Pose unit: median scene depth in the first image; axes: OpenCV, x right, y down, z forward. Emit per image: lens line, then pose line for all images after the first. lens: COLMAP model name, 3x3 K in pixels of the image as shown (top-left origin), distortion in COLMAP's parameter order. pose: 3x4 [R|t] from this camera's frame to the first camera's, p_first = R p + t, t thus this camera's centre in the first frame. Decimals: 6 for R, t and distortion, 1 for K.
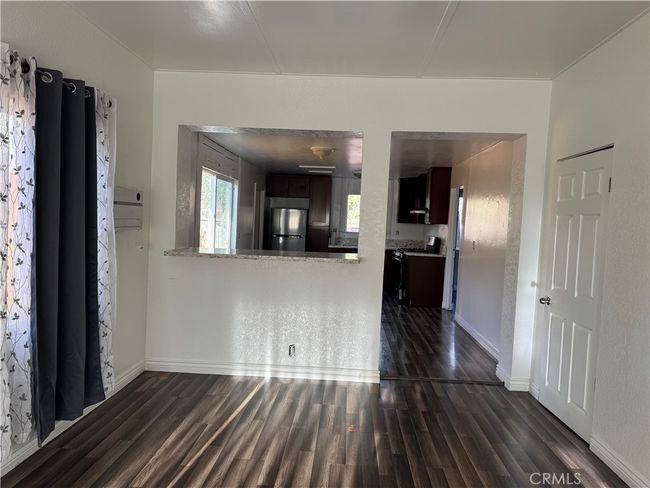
lens RADIAL K [[454.5, 0, 323.2], [0, 454.5, 245.6], [0, 0, 1]] dist [0.047695, -0.057249]
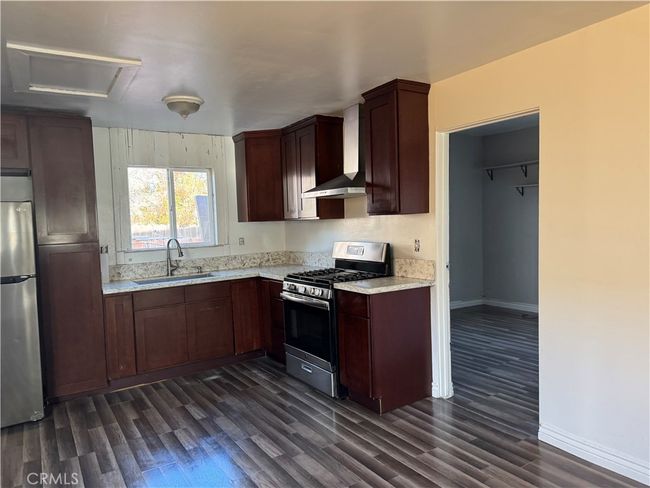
lens RADIAL K [[454.5, 0, 330.3], [0, 454.5, 242.8], [0, 0, 1]] dist [0.047695, -0.057249]
pose [[0.801444, -0.093457, 0.590723, -0.058900], [0.101143, 0.994668, 0.020141, -0.027418], [-0.589456, 0.043606, 0.806623, 0.533211]]
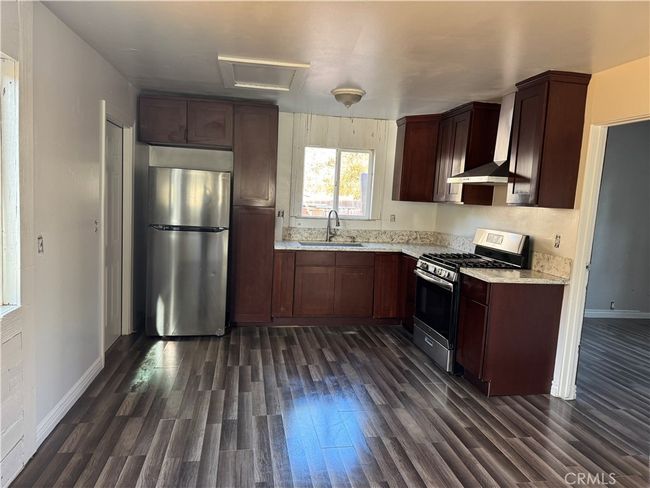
lens RADIAL K [[454.5, 0, 325.3], [0, 454.5, 242.5], [0, 0, 1]] dist [0.047695, -0.057249]
pose [[0.974090, -0.011505, 0.225867, -0.044085], [-0.000967, 0.998484, 0.055027, -0.029588], [-0.226158, -0.053820, 0.972603, 0.480786]]
